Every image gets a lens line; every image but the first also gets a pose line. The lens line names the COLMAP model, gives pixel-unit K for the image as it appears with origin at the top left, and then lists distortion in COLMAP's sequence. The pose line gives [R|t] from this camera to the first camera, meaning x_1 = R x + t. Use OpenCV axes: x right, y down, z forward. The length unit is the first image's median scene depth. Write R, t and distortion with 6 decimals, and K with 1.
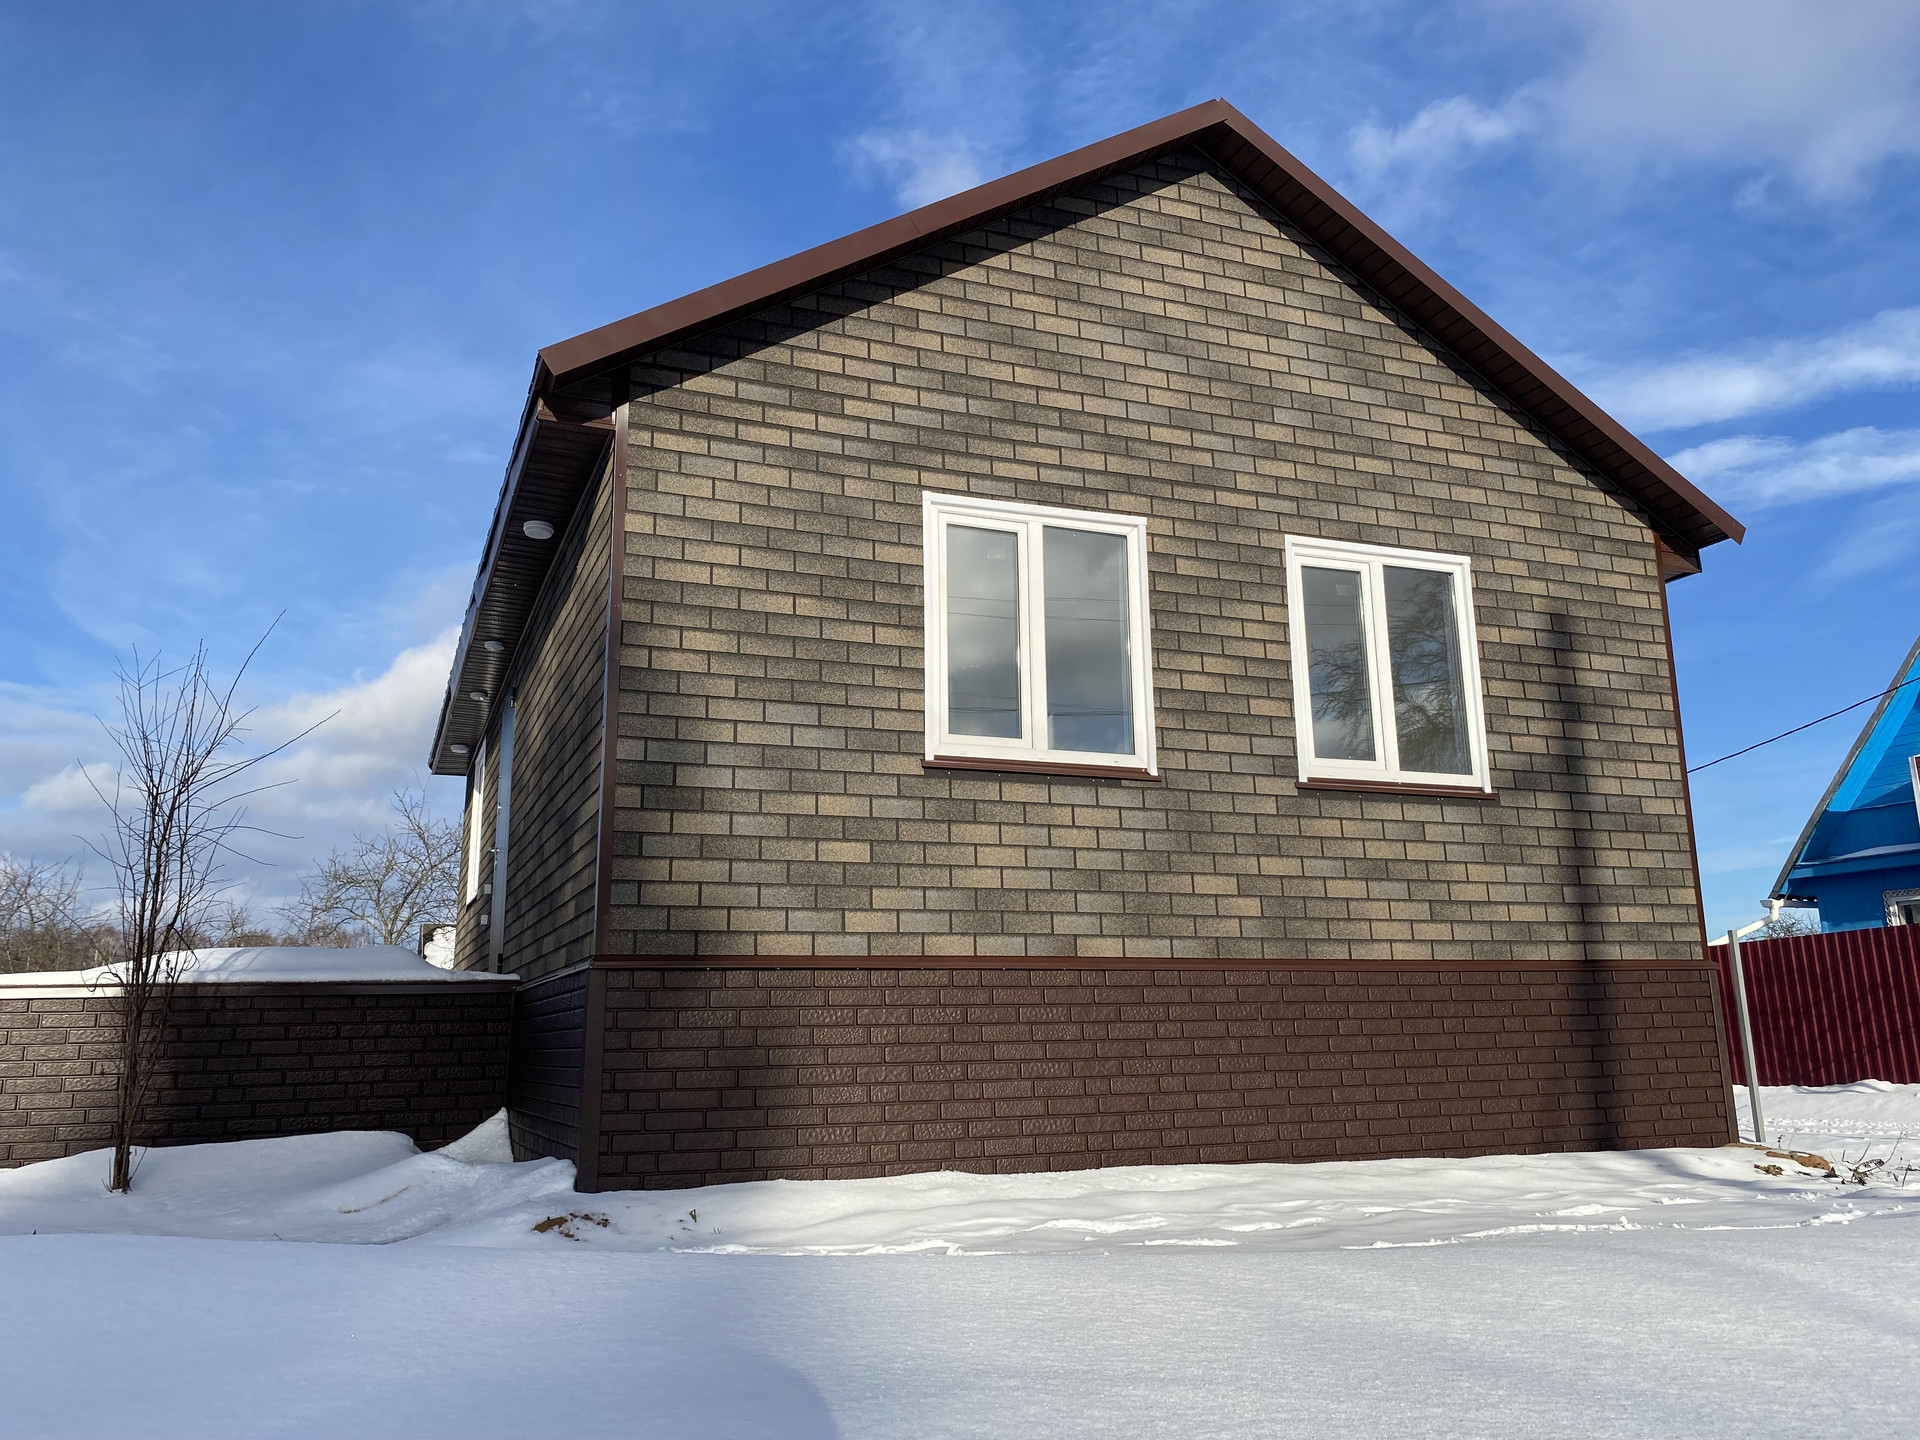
lens RADIAL K [[1448.4, 0, 956.8], [0, 1448.4, 709.0], [0, 0, 1]] dist [0.169420, -0.467042]
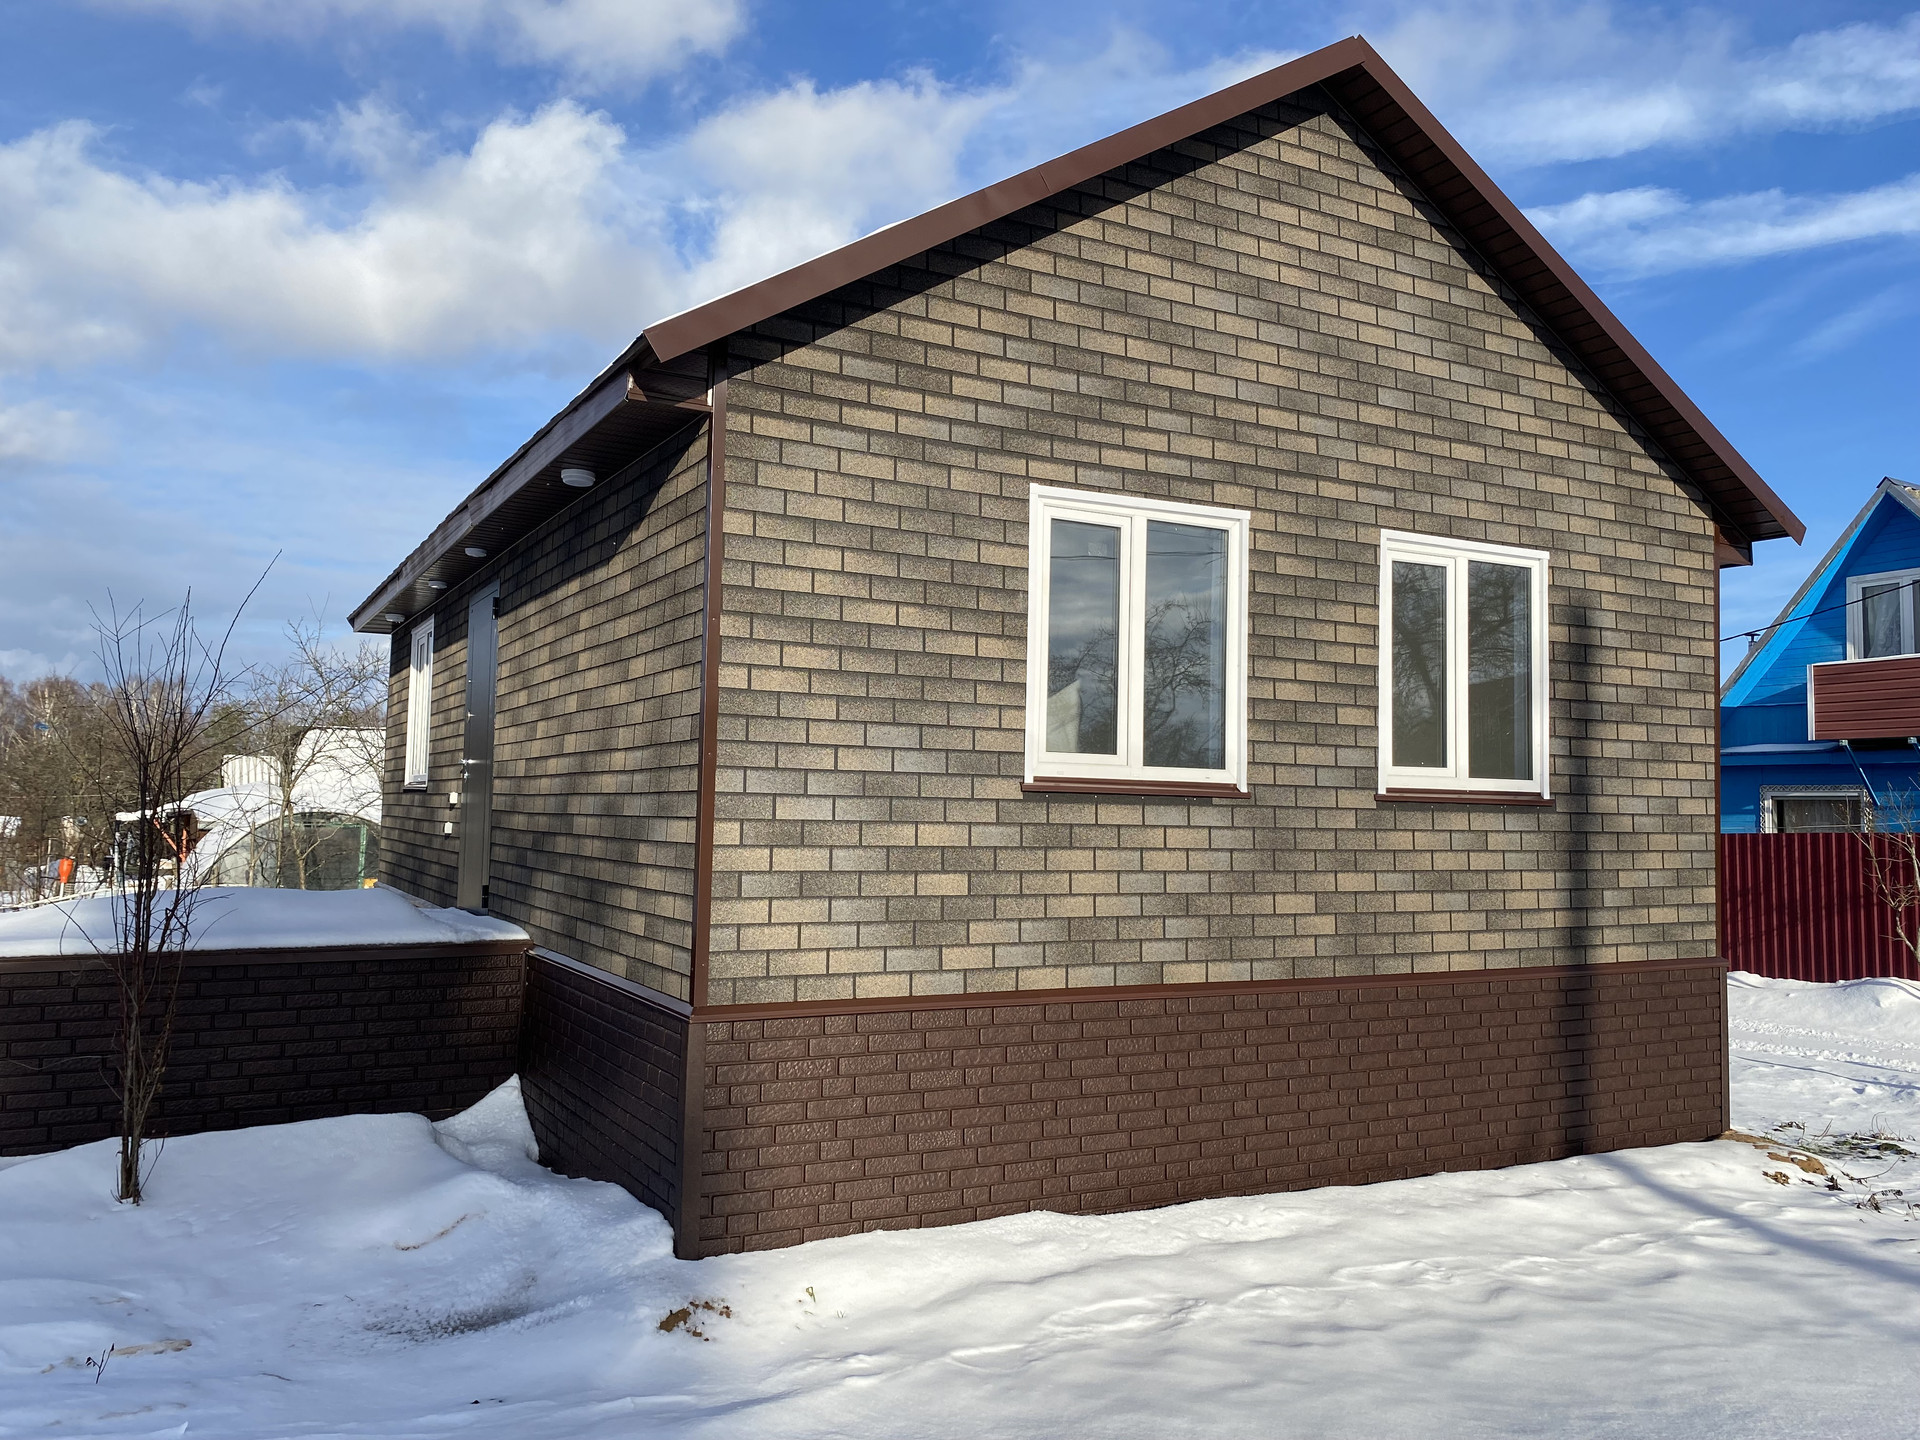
lens RADIAL K [[1448.4, 0, 956.8], [0, 1448.4, 709.0], [0, 0, 1]] dist [0.169420, -0.467042]
pose [[0.993072, 0.043050, 0.109336, -0.152340], [-0.059281, 0.986932, 0.149839, -0.134609], [-0.101456, -0.155283, 0.982646, 0.078513]]
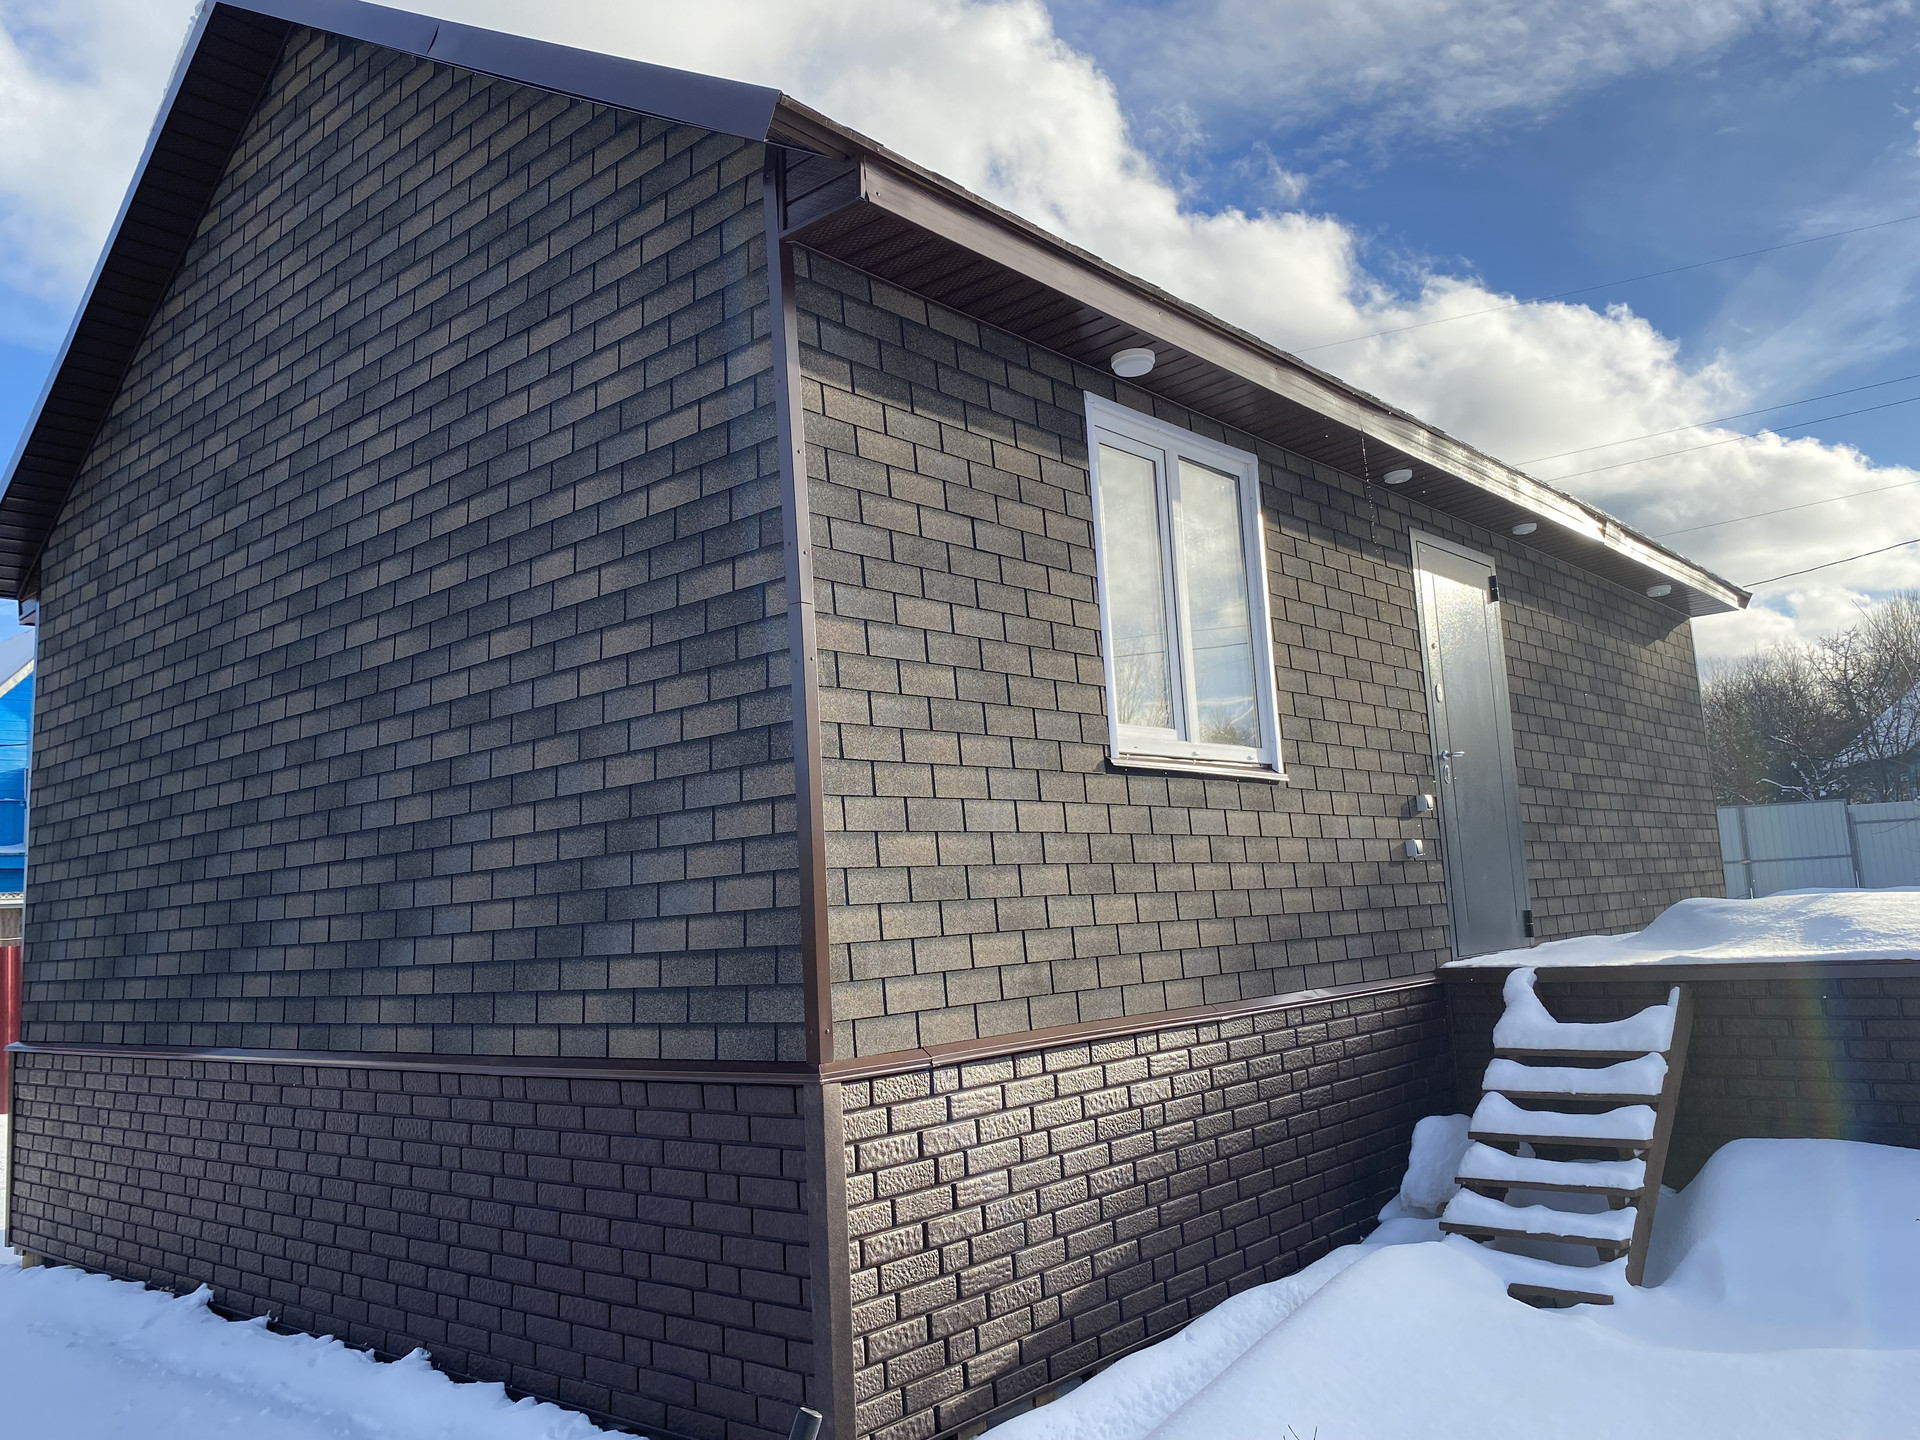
lens RADIAL K [[1448.4, 0, 956.8], [0, 1448.4, 709.0], [0, 0, 1]] dist [0.169420, -0.467042]
pose [[-0.449997, 0.165284, 0.877601, -1.154010], [-0.136806, 0.958364, -0.250643, 0.394779], [-0.882489, -0.232850, -0.408649, 2.104822]]
